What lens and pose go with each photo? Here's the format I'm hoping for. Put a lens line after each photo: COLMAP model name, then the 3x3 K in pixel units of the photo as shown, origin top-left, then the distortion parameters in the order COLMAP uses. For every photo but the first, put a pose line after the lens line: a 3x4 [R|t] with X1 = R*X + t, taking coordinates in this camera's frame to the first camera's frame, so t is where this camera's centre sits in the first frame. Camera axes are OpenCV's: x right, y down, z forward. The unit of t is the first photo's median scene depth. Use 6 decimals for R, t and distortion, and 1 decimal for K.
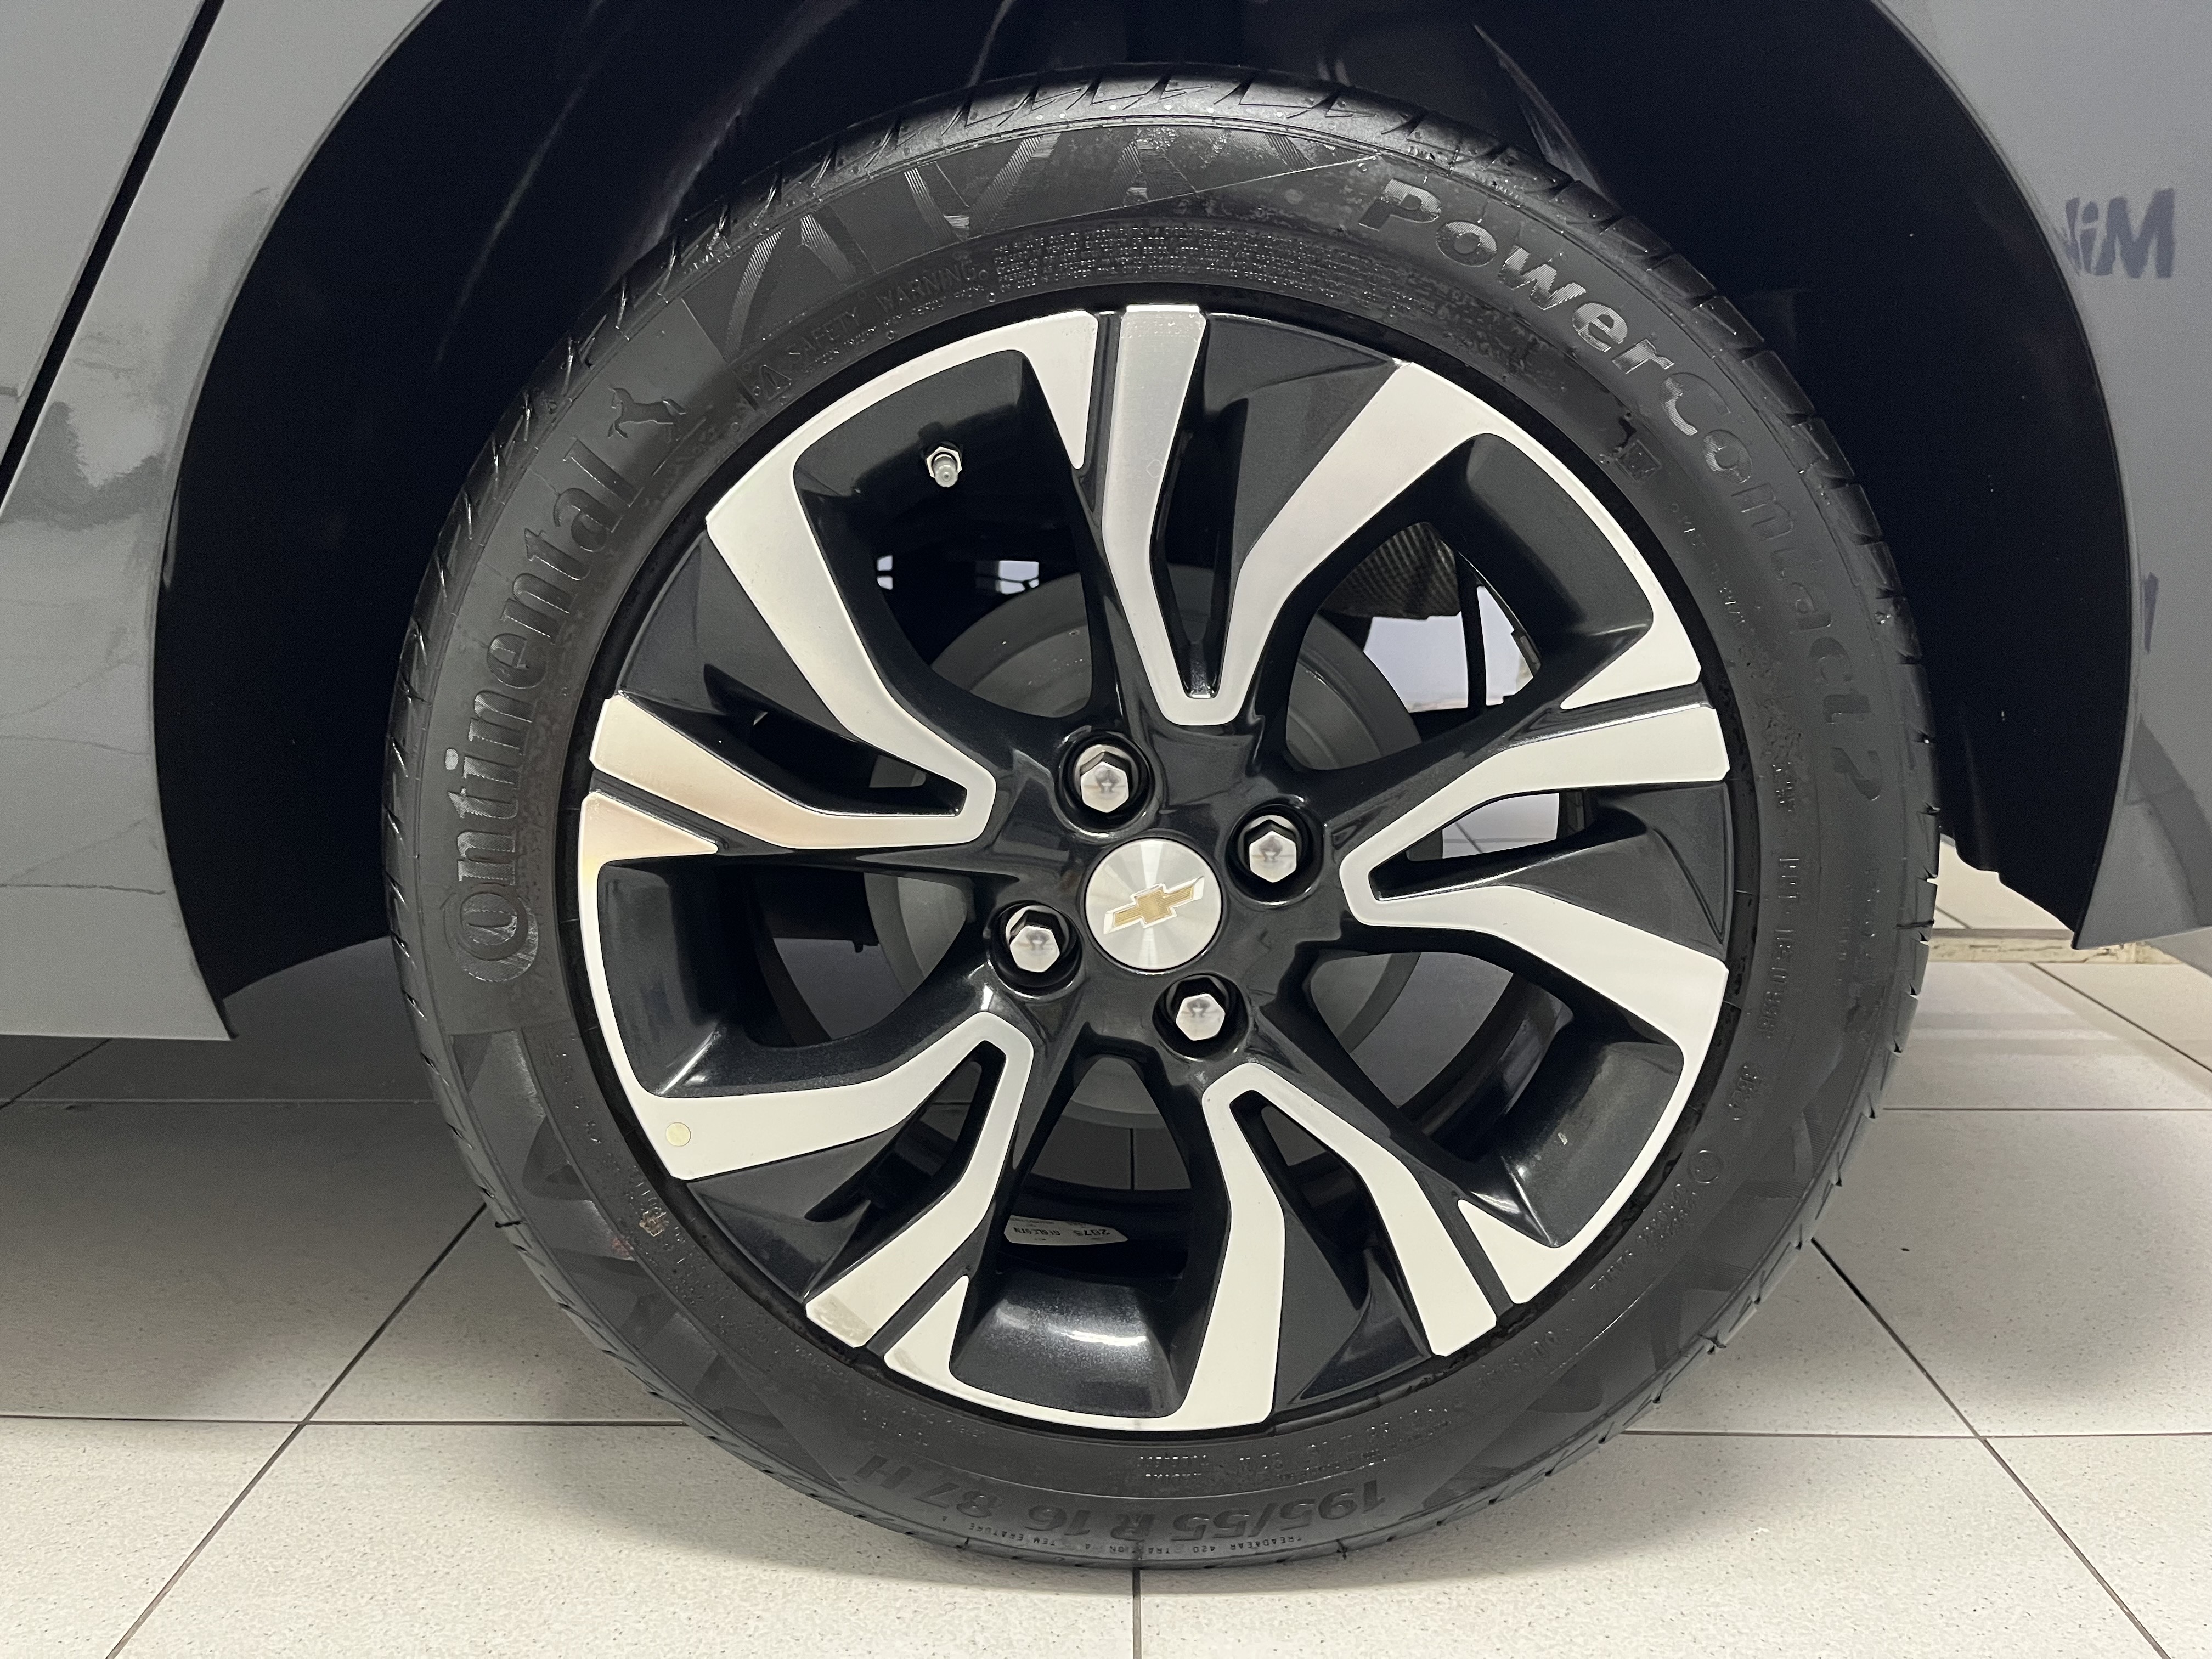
lens RADIAL K [[1659.4, 0, 1106.0], [0, 1659.4, 829.5], [0, 0, 1]] dist [0.010586, 0.001313]
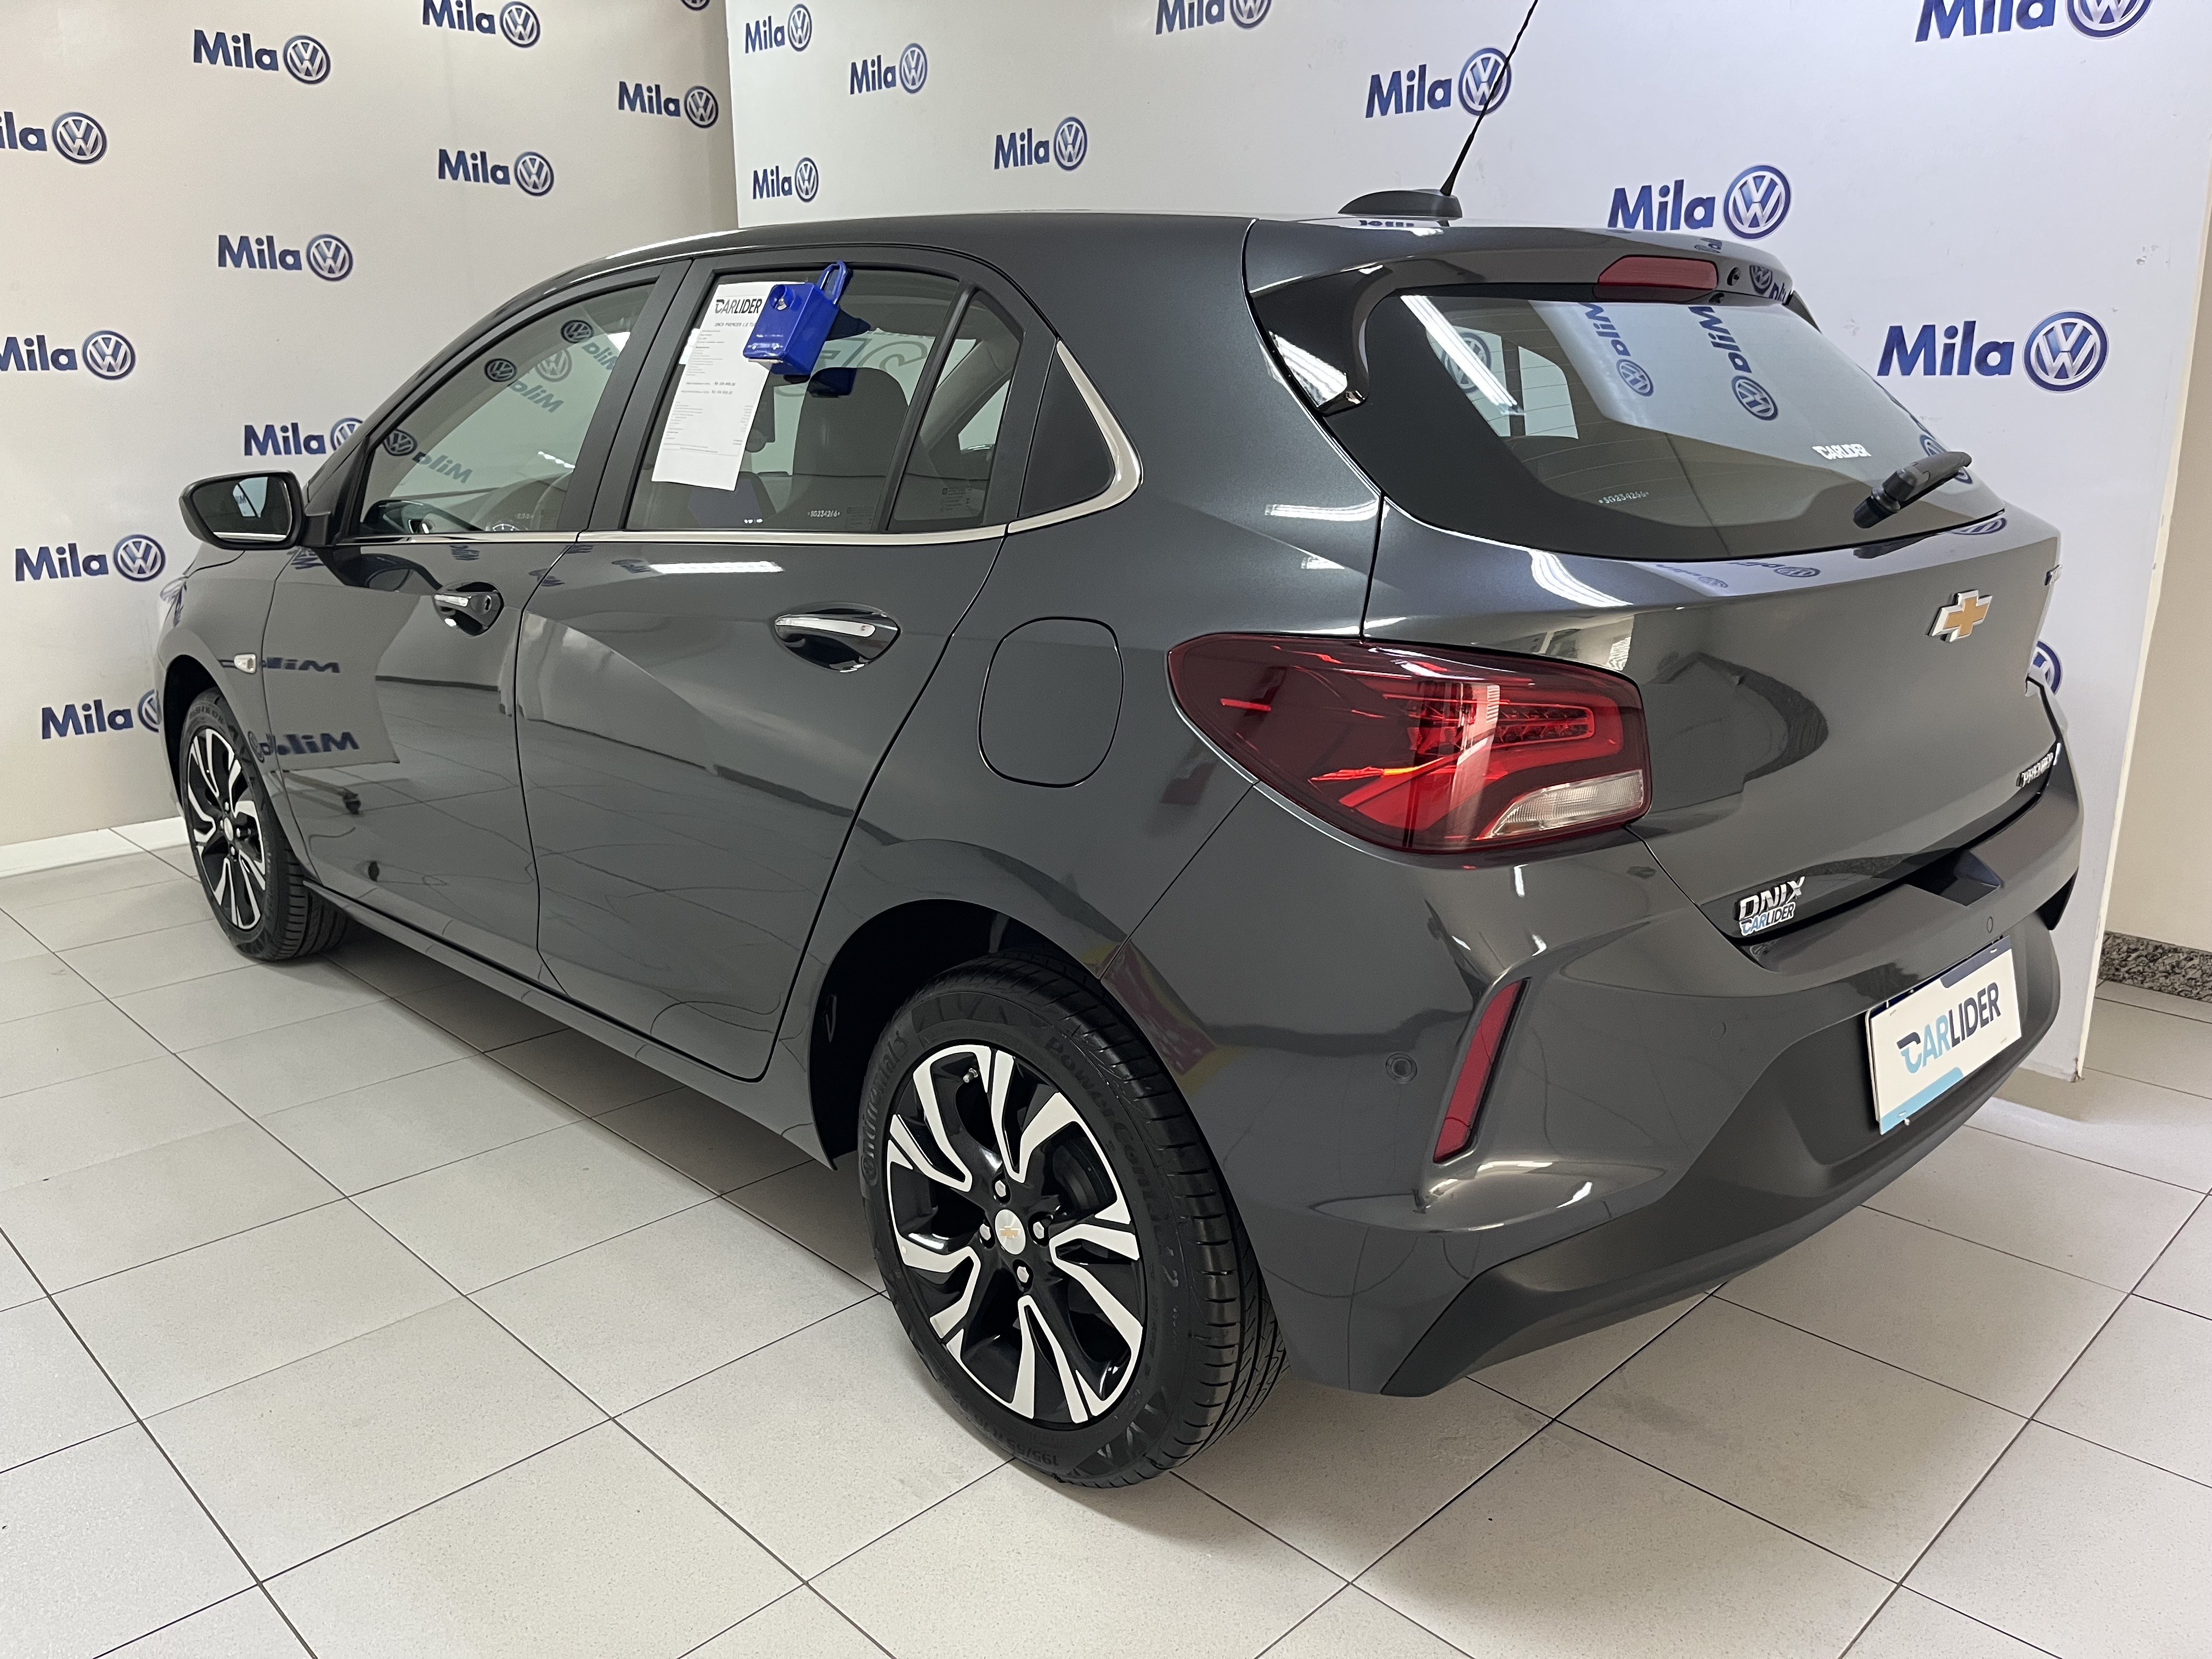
lens RADIAL K [[1659.4, 0, 1106.0], [0, 1659.4, 829.5], [0, 0, 1]] dist [0.010586, 0.001313]
pose [[0.708989, 0.174716, -0.683234, 2.073418], [-0.147110, 0.984152, 0.099010, -0.992273], [0.689705, 0.030313, 0.723456, -1.057784]]
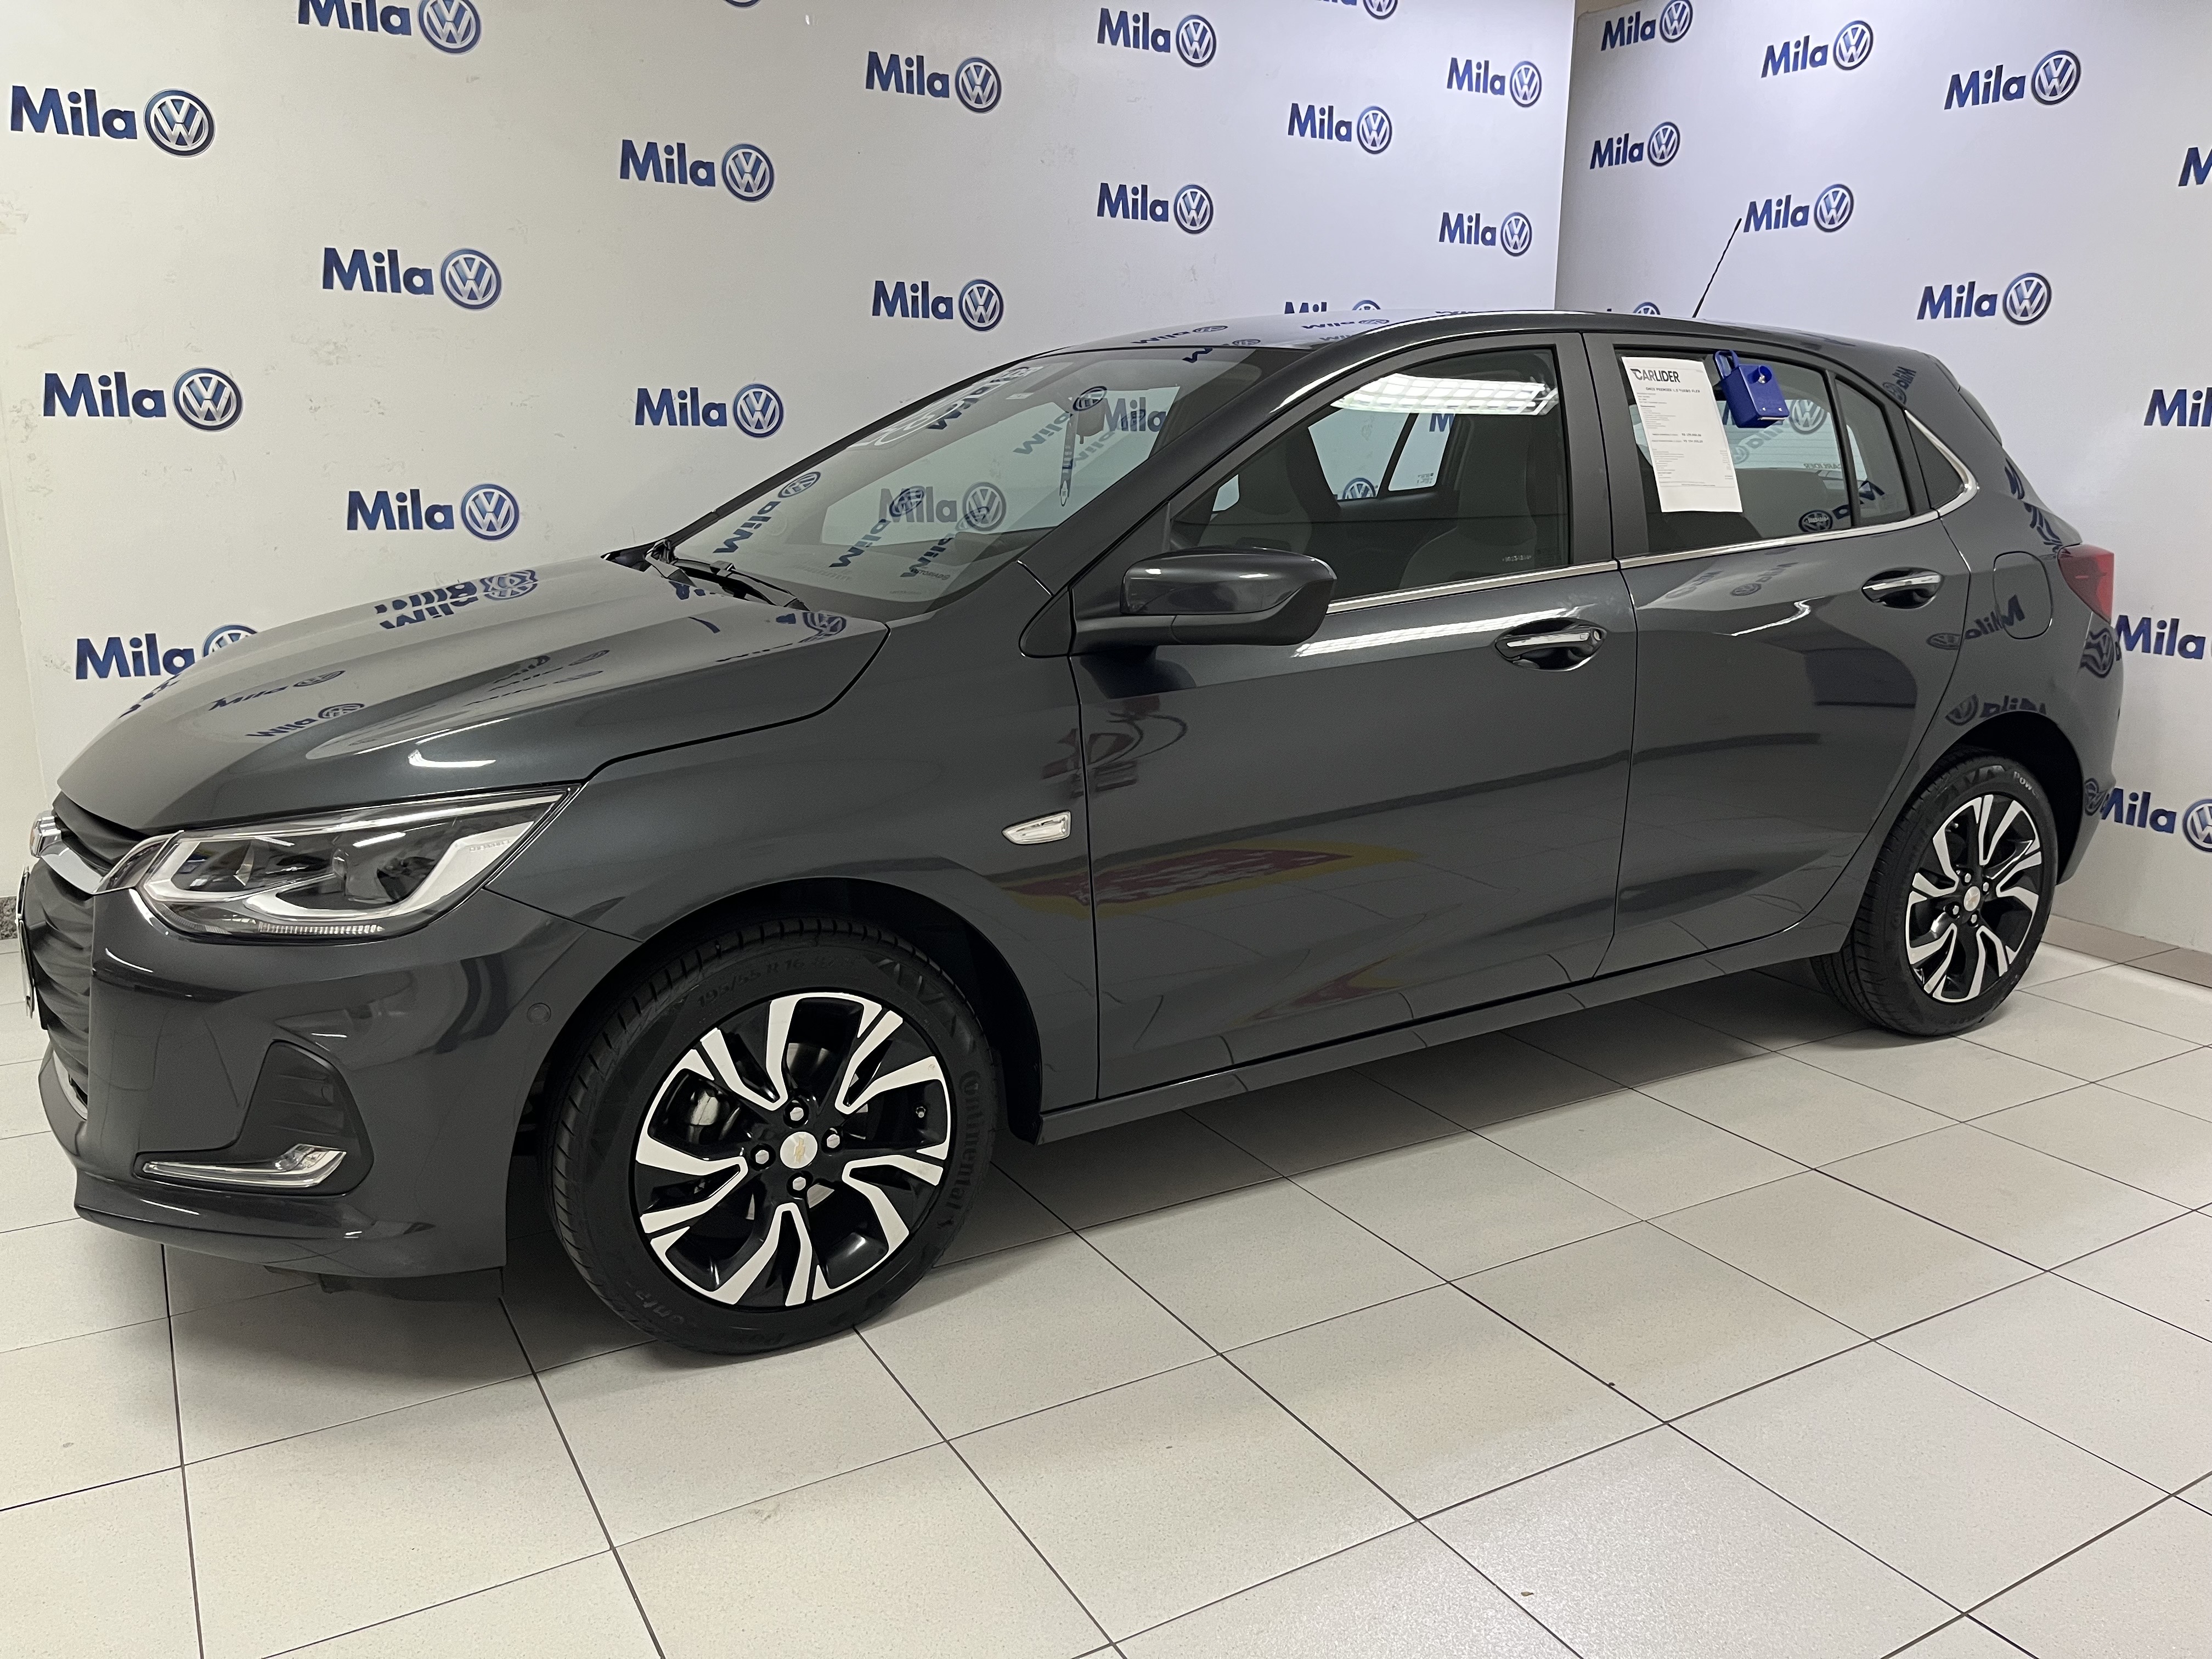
lens RADIAL K [[1659.4, 0, 1106.0], [0, 1659.4, 829.5], [0, 0, 1]] dist [0.010586, 0.001313]
pose [[0.856997, -0.106351, 0.504229, -5.110331], [0.097142, 0.994270, 0.044607, -0.696873], [-0.506083, 0.010754, 0.862417, -2.244307]]
